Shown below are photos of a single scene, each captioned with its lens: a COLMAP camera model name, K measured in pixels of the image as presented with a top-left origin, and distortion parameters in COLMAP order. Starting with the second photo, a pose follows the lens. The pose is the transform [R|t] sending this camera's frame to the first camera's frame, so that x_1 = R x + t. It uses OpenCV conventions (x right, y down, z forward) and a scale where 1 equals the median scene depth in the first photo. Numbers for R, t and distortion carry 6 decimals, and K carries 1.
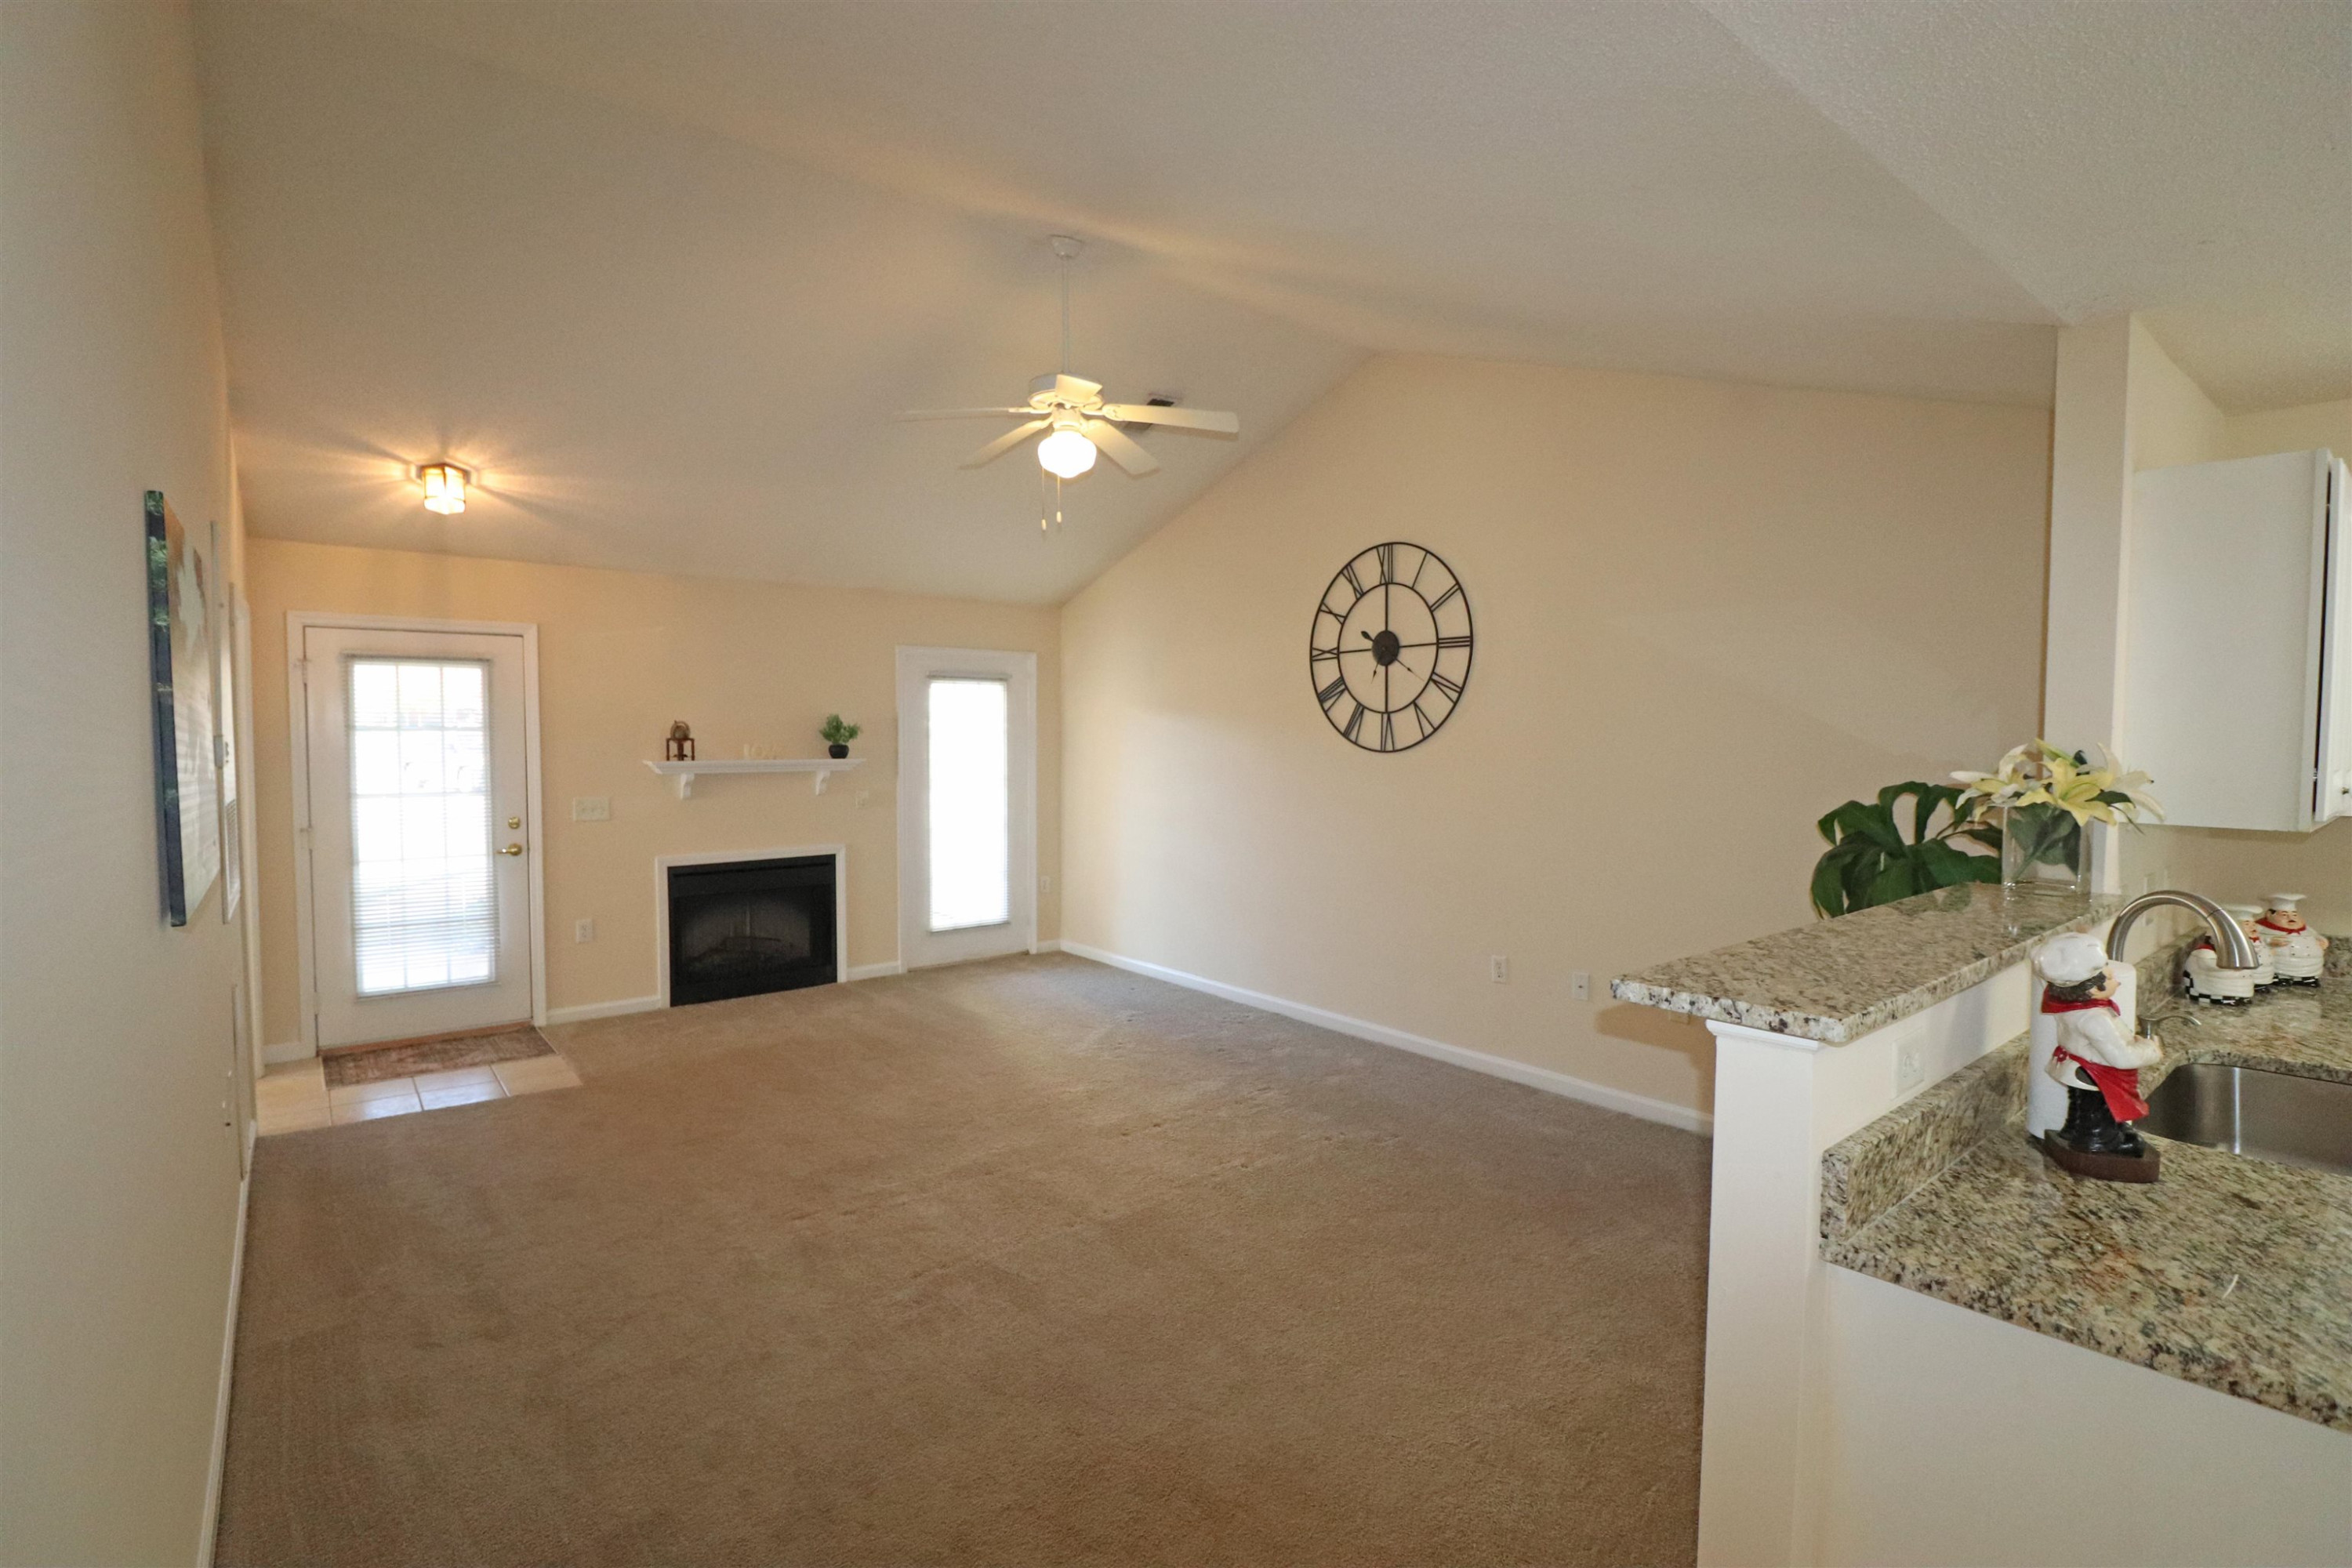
lens RADIAL K [[1082.4, 0, 1168.1], [0, 1082.4, 780.9], [0, 0, 1]] dist [0.000376, -0.015072]
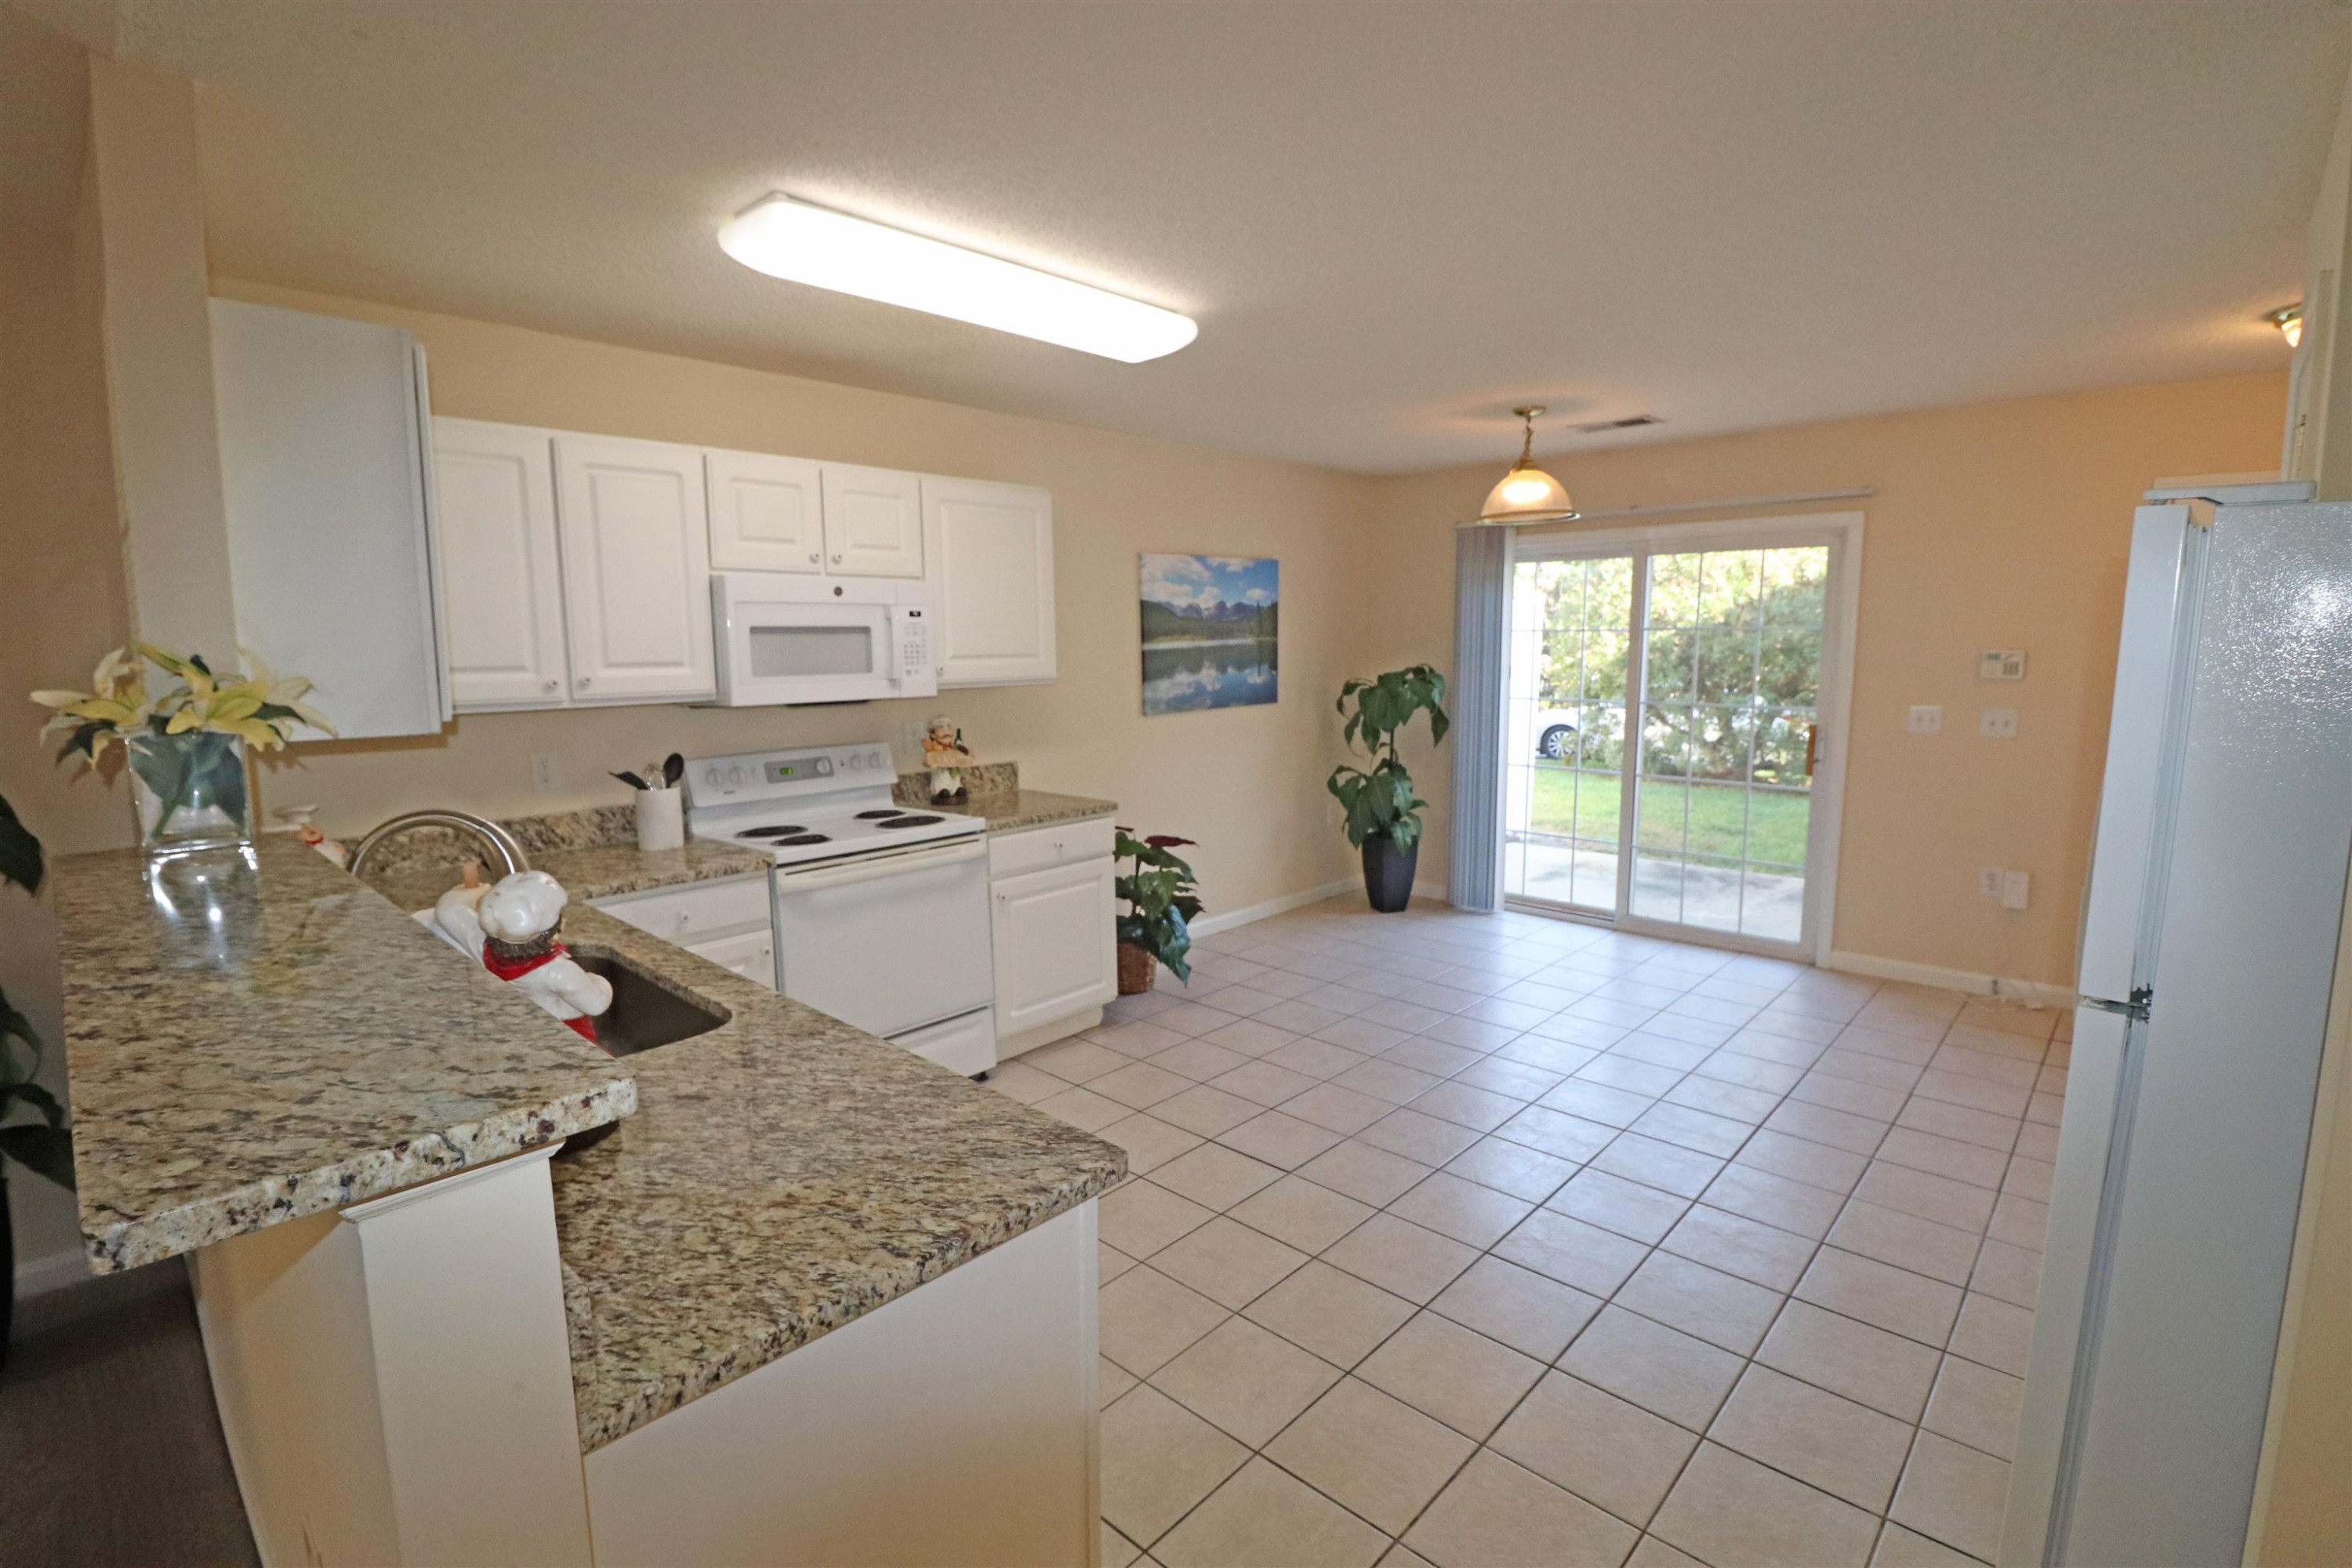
lens RADIAL K [[1082.4, 0, 1168.1], [0, 1082.4, 780.9], [0, 0, 1]] dist [0.000376, -0.015072]
pose [[-0.141172, -0.125776, 0.981963, -0.000388], [0.051205, 0.989641, 0.134121, -0.002766], [-0.988660, 0.069215, -0.133270, 0.190886]]
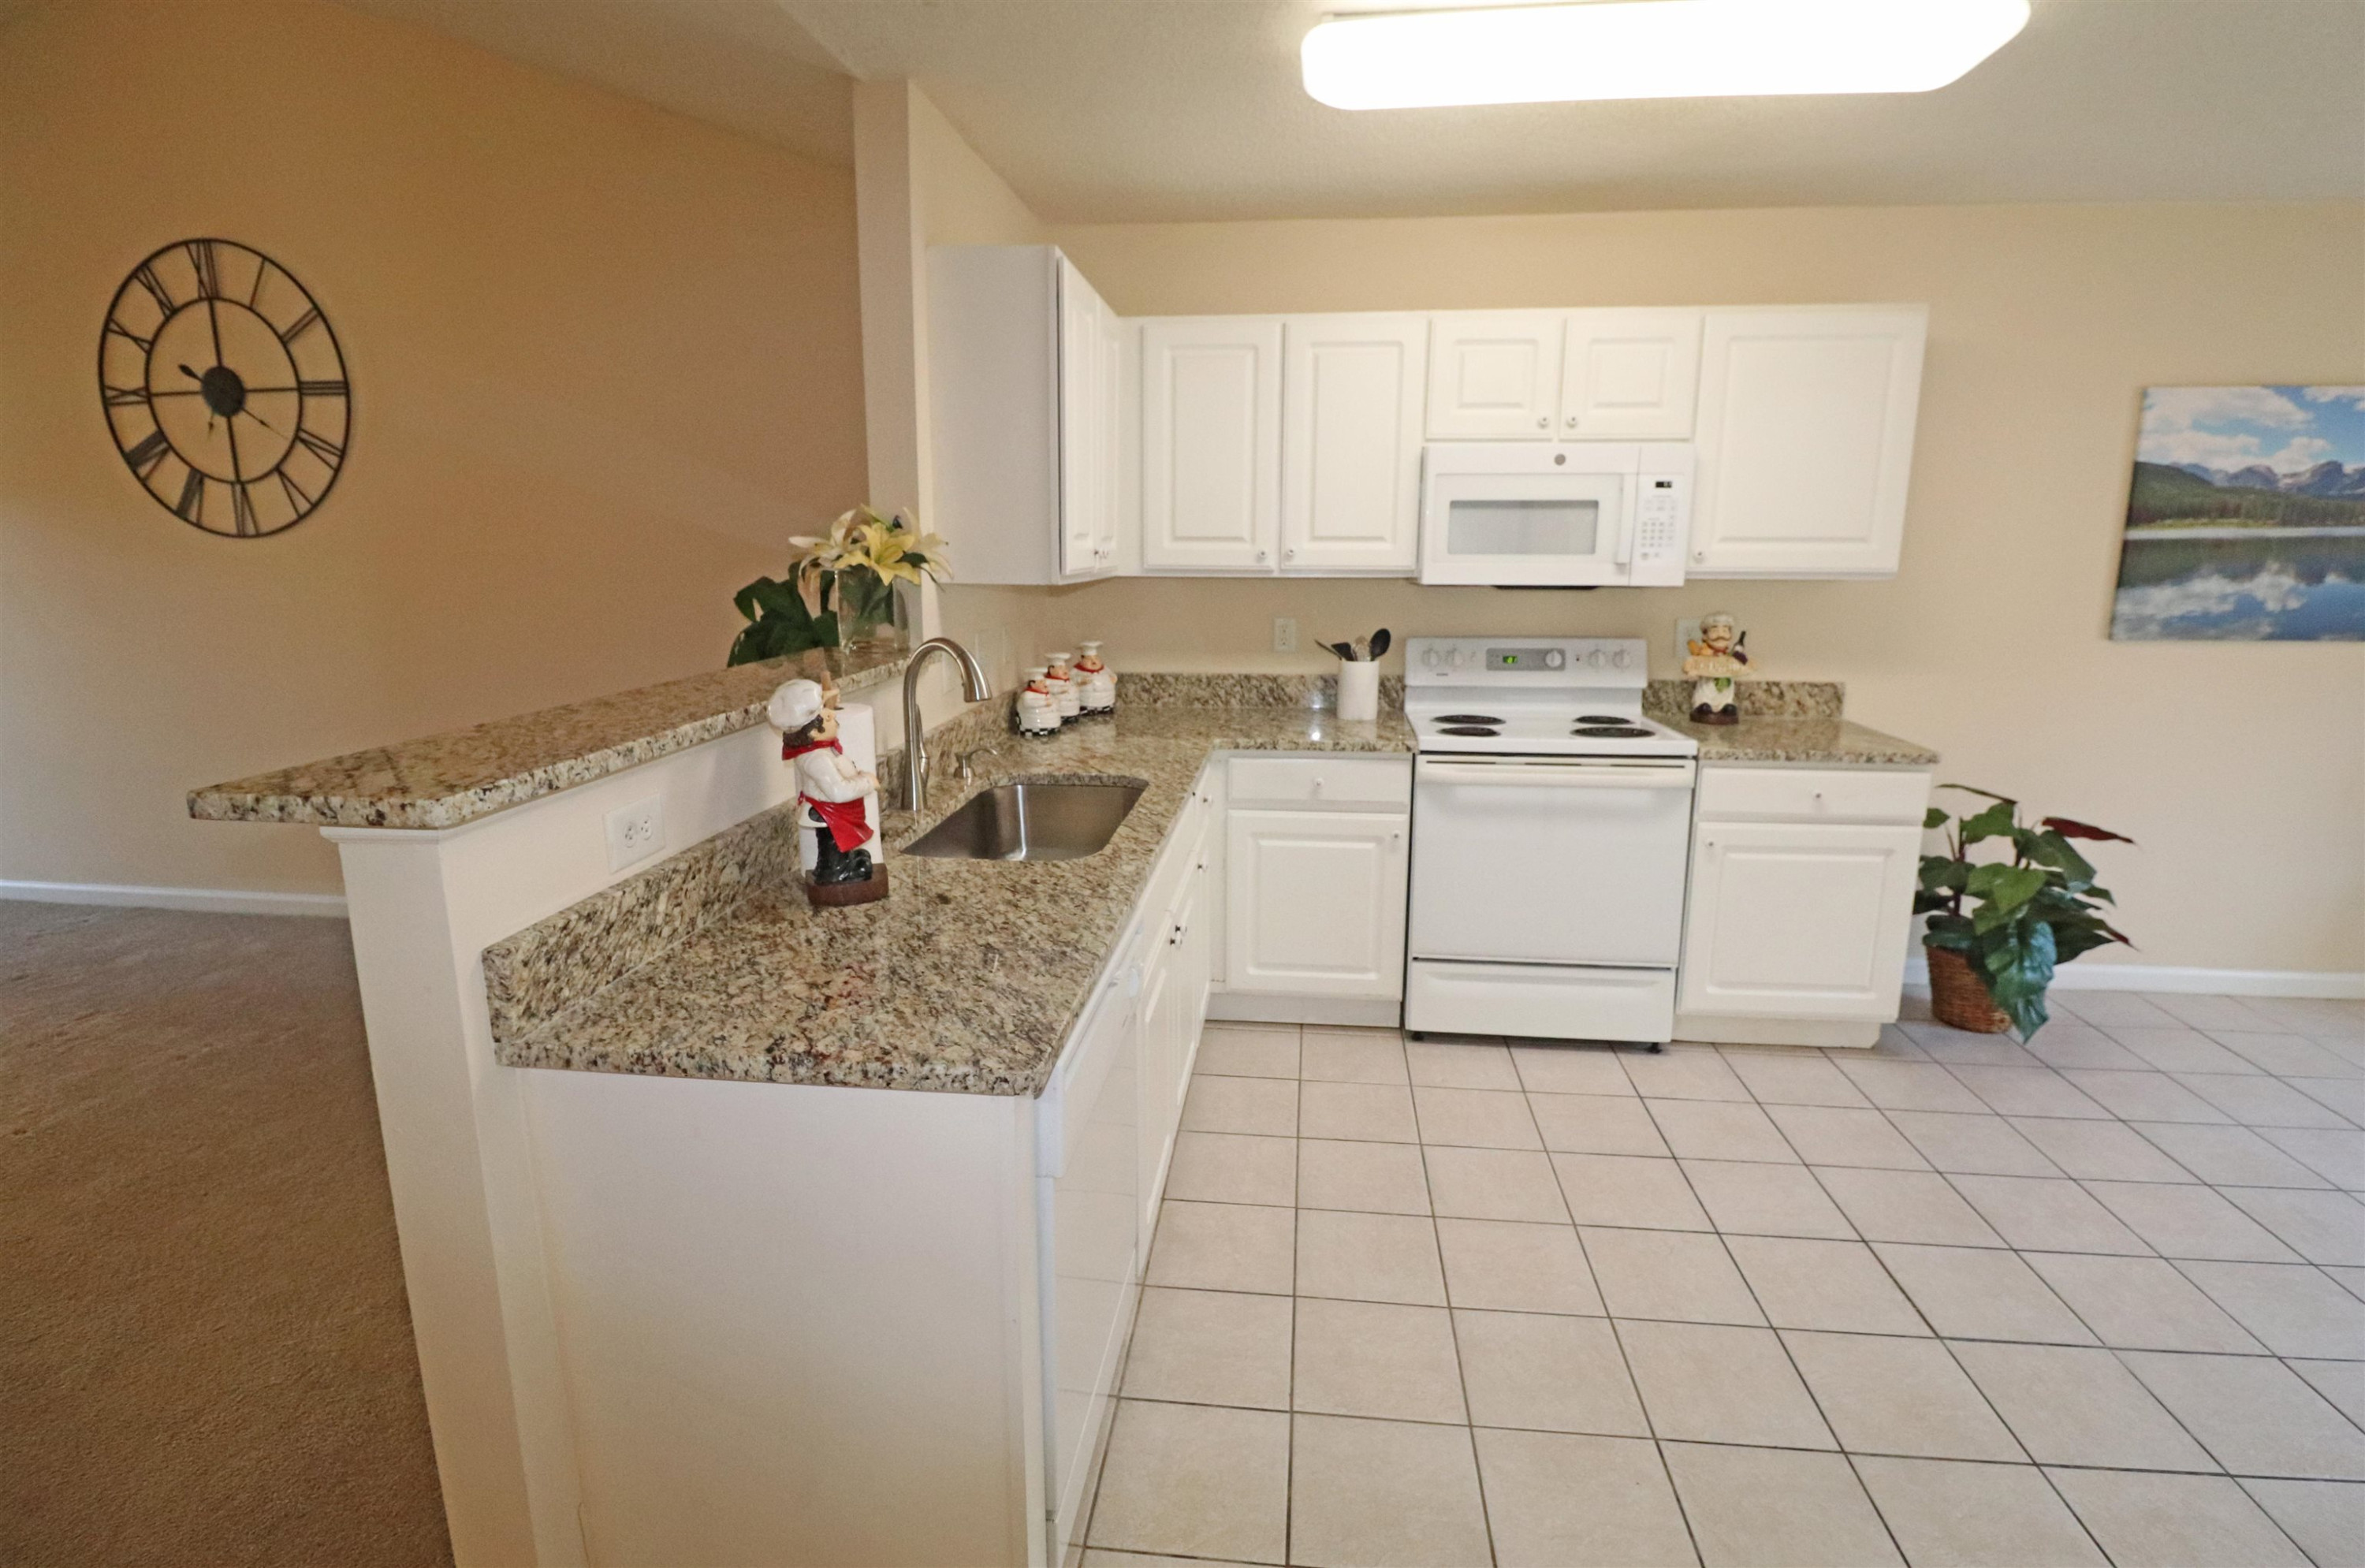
lens RADIAL K [[1121.5, 0, 1183.6], [0, 1121.5, 777.5], [0, 0, 1]] dist [-0.000377, -0.013529]
pose [[0.706955, -0.145989, 0.692028, 0.107047], [0.026259, 0.983208, 0.180590, 0.015164], [-0.706771, -0.109497, 0.698917, -0.005944]]
